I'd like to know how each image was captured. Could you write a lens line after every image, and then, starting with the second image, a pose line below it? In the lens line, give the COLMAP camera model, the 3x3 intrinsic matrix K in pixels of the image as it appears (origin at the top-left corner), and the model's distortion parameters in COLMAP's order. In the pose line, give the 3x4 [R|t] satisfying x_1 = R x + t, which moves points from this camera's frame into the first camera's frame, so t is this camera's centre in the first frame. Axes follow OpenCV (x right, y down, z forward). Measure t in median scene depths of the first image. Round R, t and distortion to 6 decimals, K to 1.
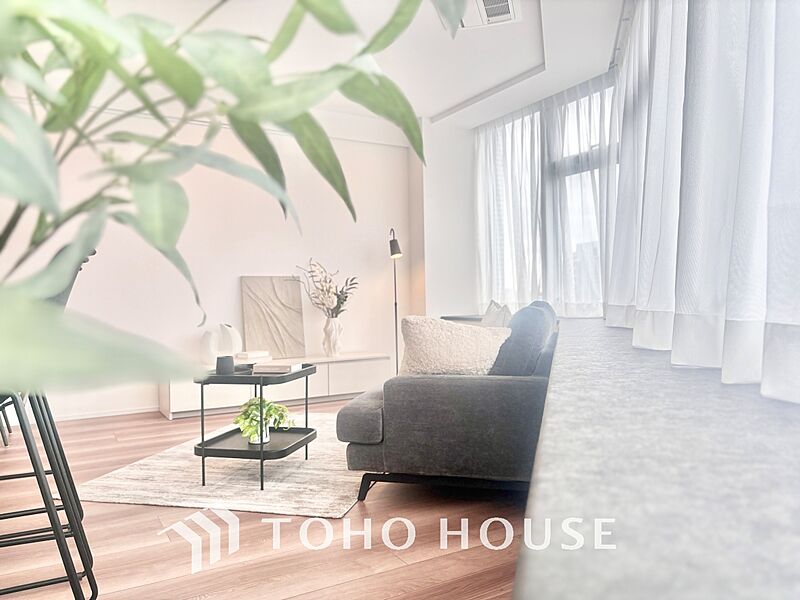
lens RADIAL K [[612.7, 0, 400.0], [0, 612.7, 300.0], [0, 0, 1]] dist [0.032400, -0.003560]
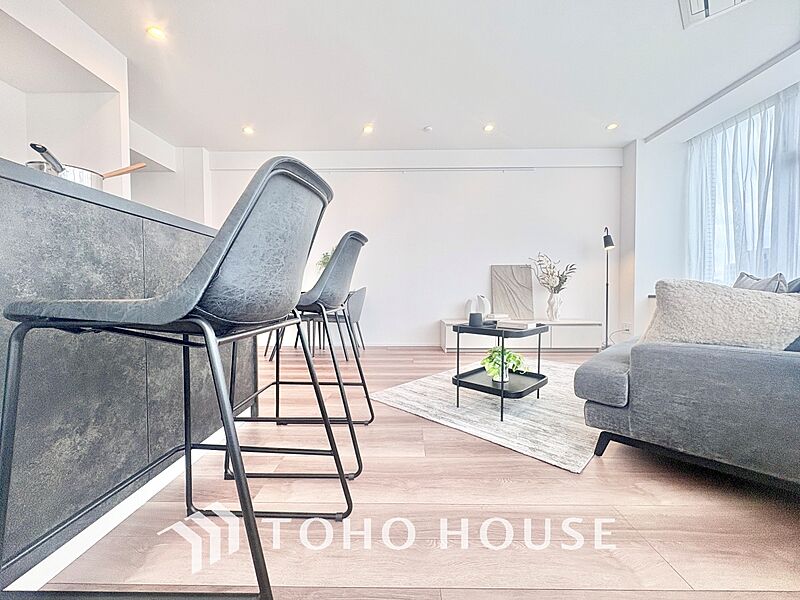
lens RADIAL K [[320.0, 0, 400.0], [0, 320.0, 300.0], [0, 0, 1]] dist [0.000899, 0.000158]
pose [[0.860093, 0.030460, -0.509228, -0.072793], [-0.013582, 0.999229, 0.036829, 0.039036], [0.509957, -0.024760, 0.859843, 0.316475]]
